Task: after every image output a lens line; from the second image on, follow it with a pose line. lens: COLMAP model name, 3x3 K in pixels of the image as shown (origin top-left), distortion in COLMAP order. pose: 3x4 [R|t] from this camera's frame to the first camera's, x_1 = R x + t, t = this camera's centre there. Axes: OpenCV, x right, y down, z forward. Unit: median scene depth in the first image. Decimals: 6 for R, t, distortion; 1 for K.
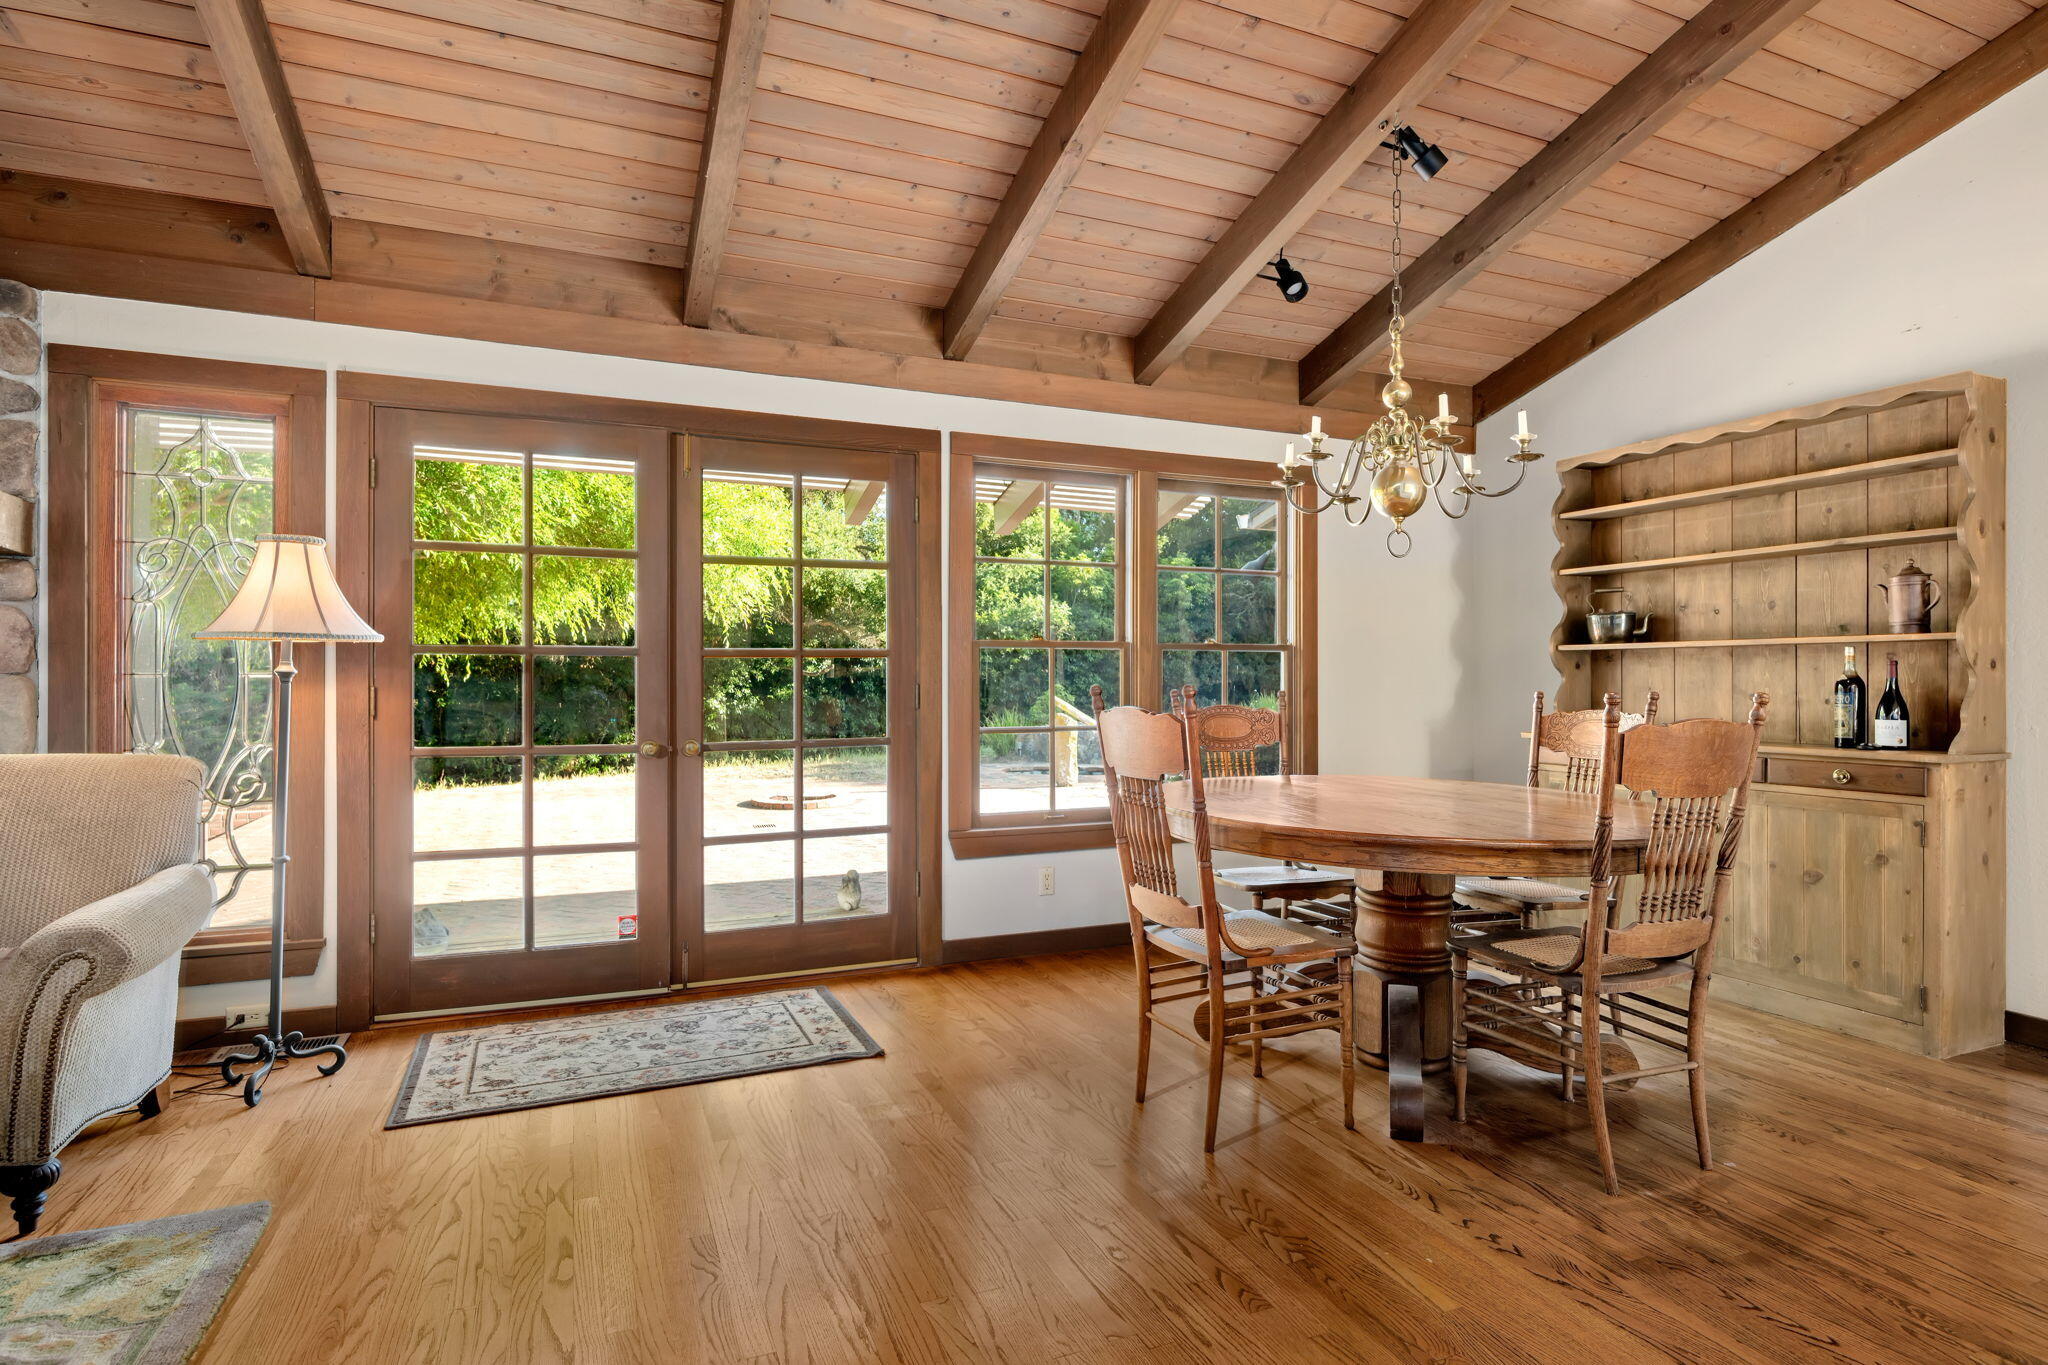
lens RADIAL K [[1070.8, 0, 1024.0], [0, 1070.8, 682.5], [0, 0, 1]] dist [-0.000664, -0.000997]
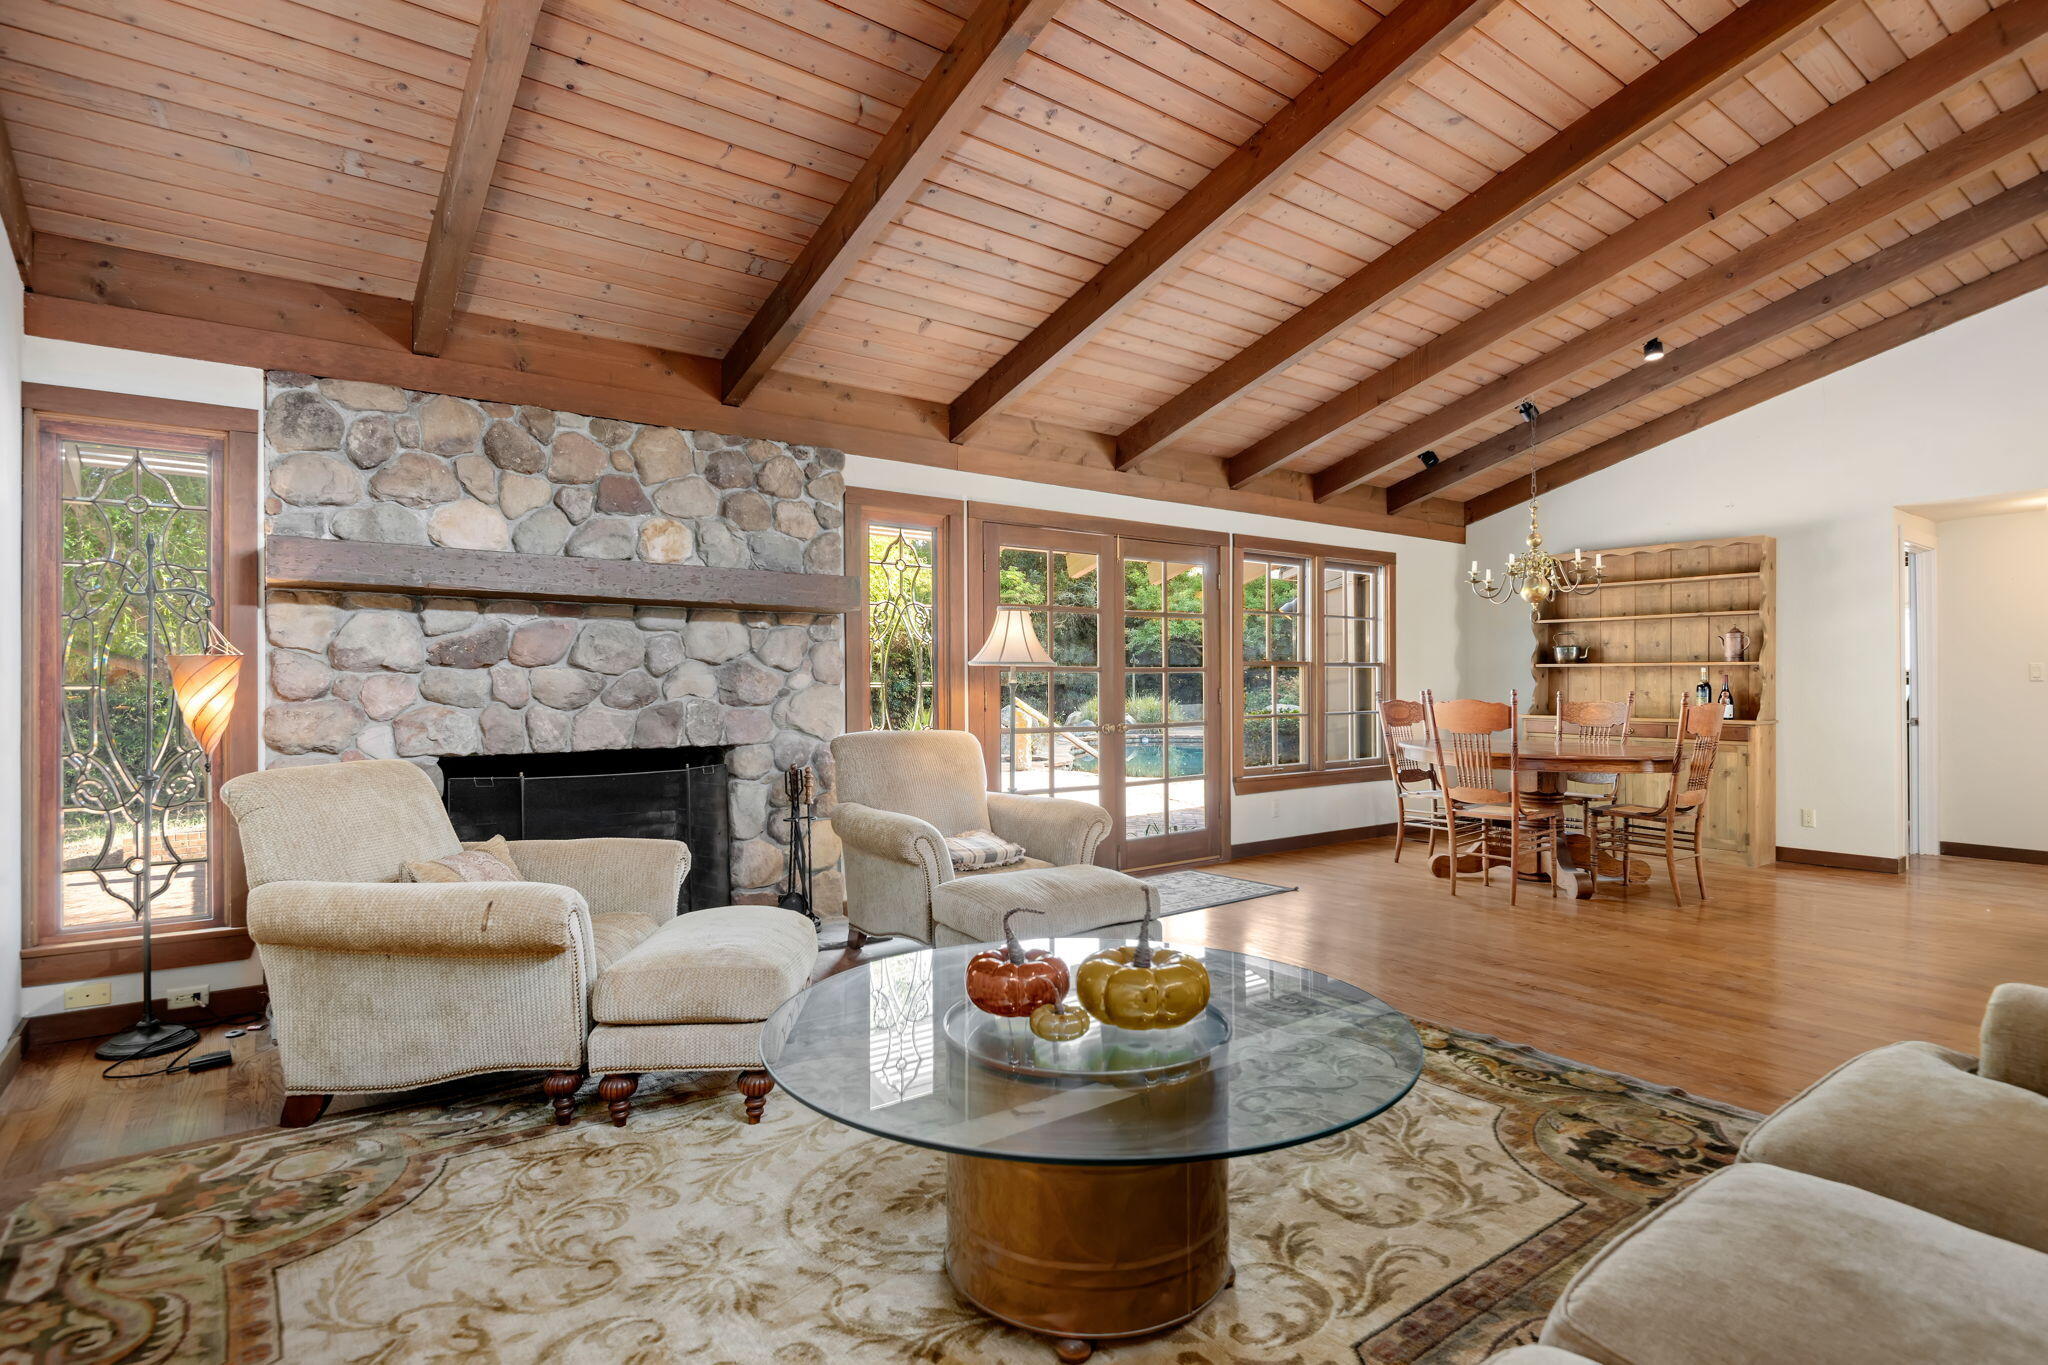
lens RADIAL K [[1070.8, 0, 1024.0], [0, 1070.8, 682.5], [0, 0, 1]] dist [-0.000664, -0.000997]
pose [[0.967245, -0.003744, 0.253818, -0.836368], [0.003588, 0.999993, 0.001077, -0.011311], [-0.253820, -0.000131, 0.967252, -0.520604]]
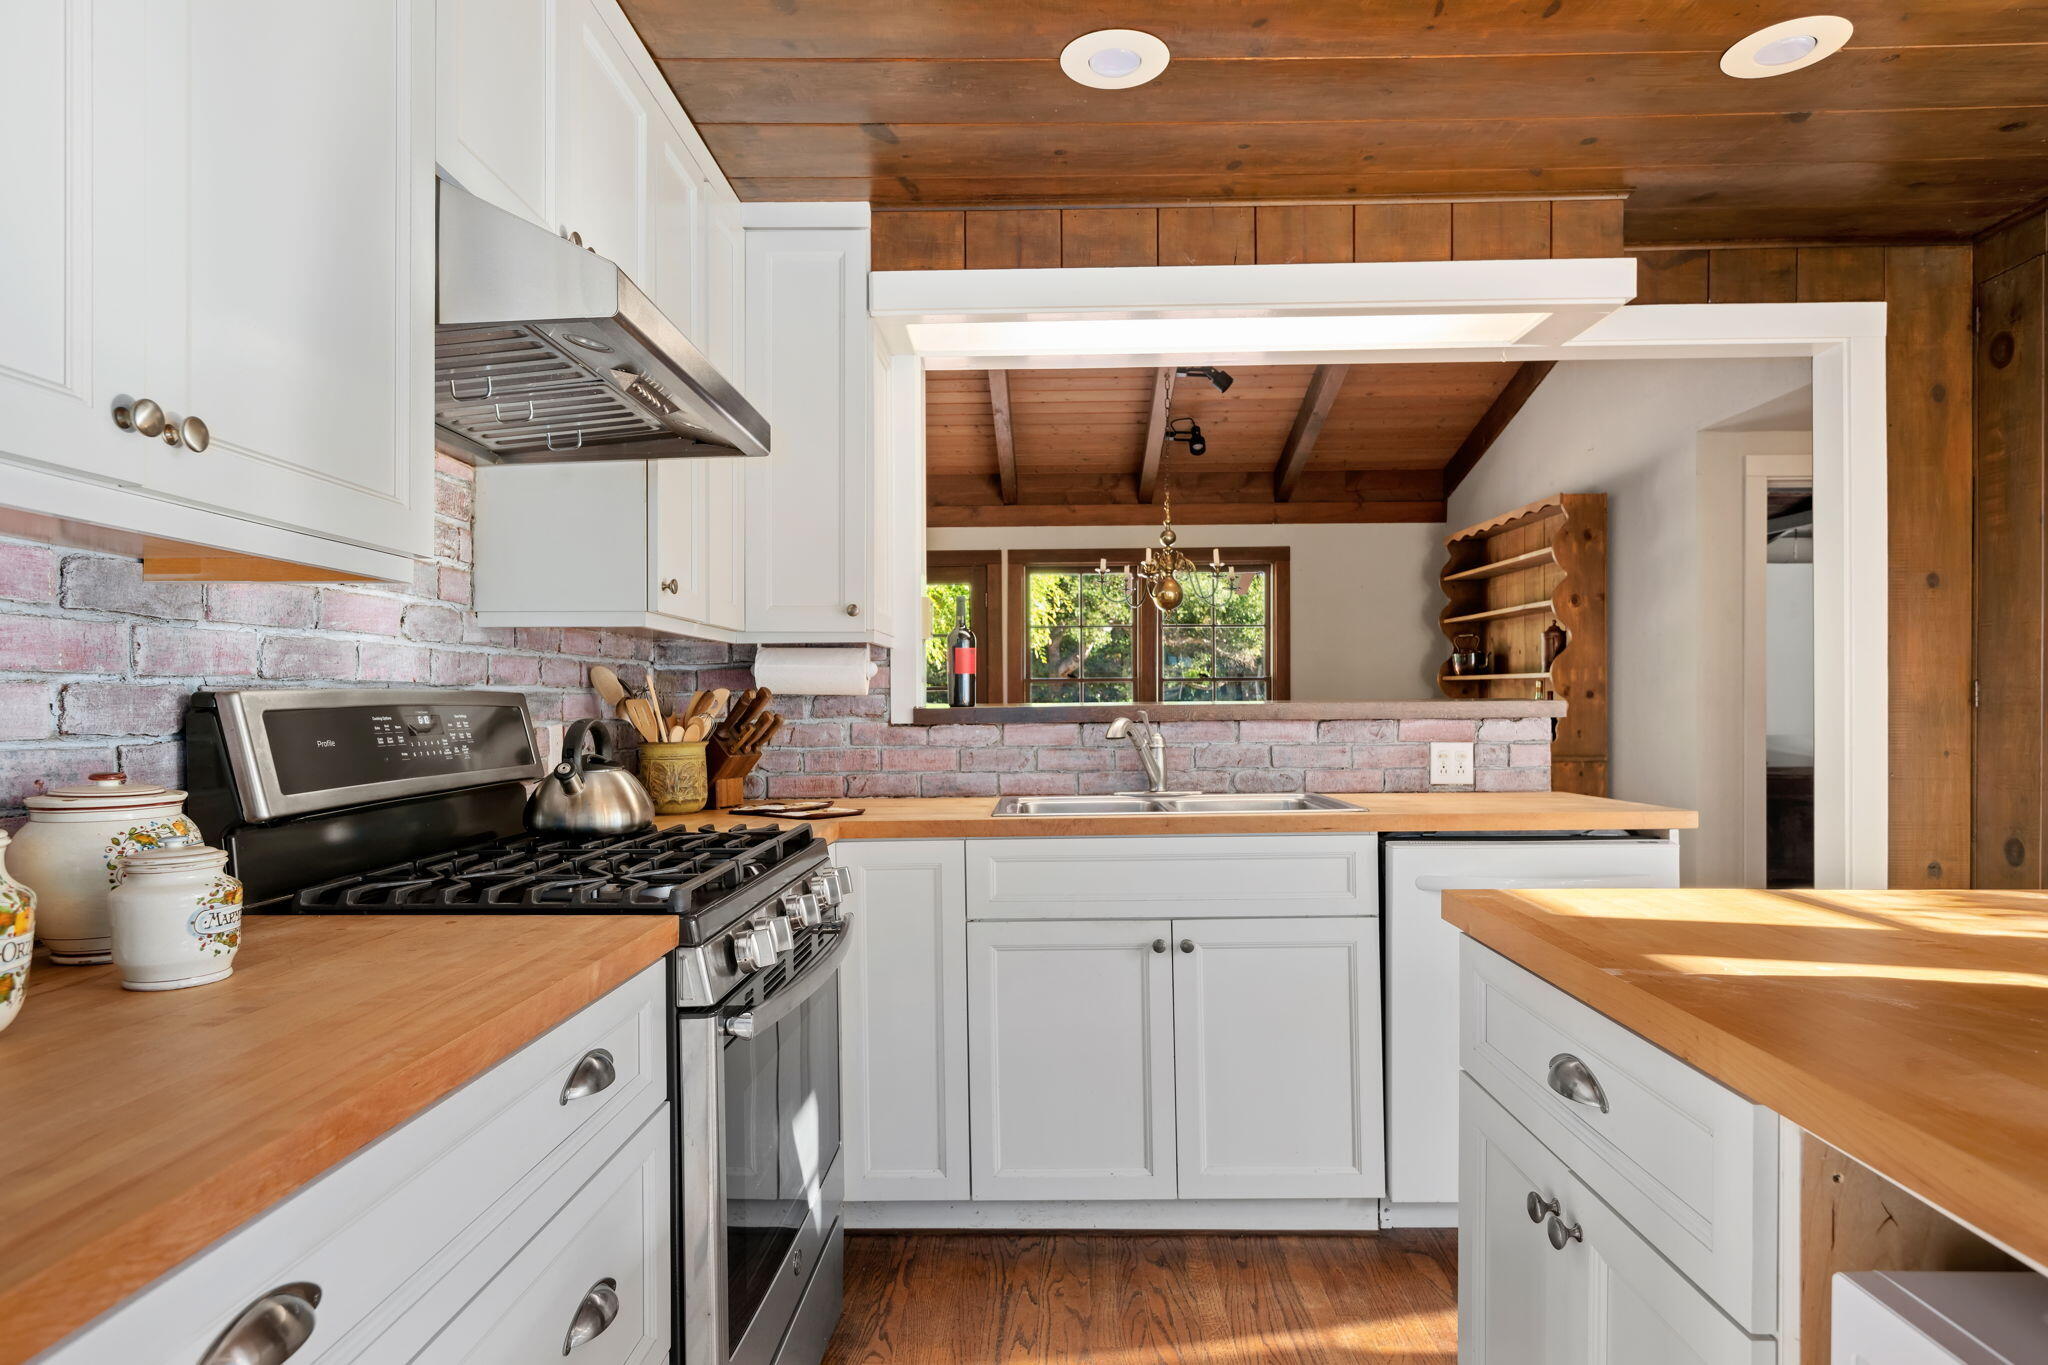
lens RADIAL K [[1070.8, 0, 1024.0], [0, 1070.8, 682.5], [0, 0, 1]] dist [-0.000664, -0.000997]
pose [[0.915993, -0.008459, -0.401106, 0.638101], [0.005355, 0.999946, -0.008859, -0.019823], [0.401159, 0.005967, 0.915989, -0.503786]]
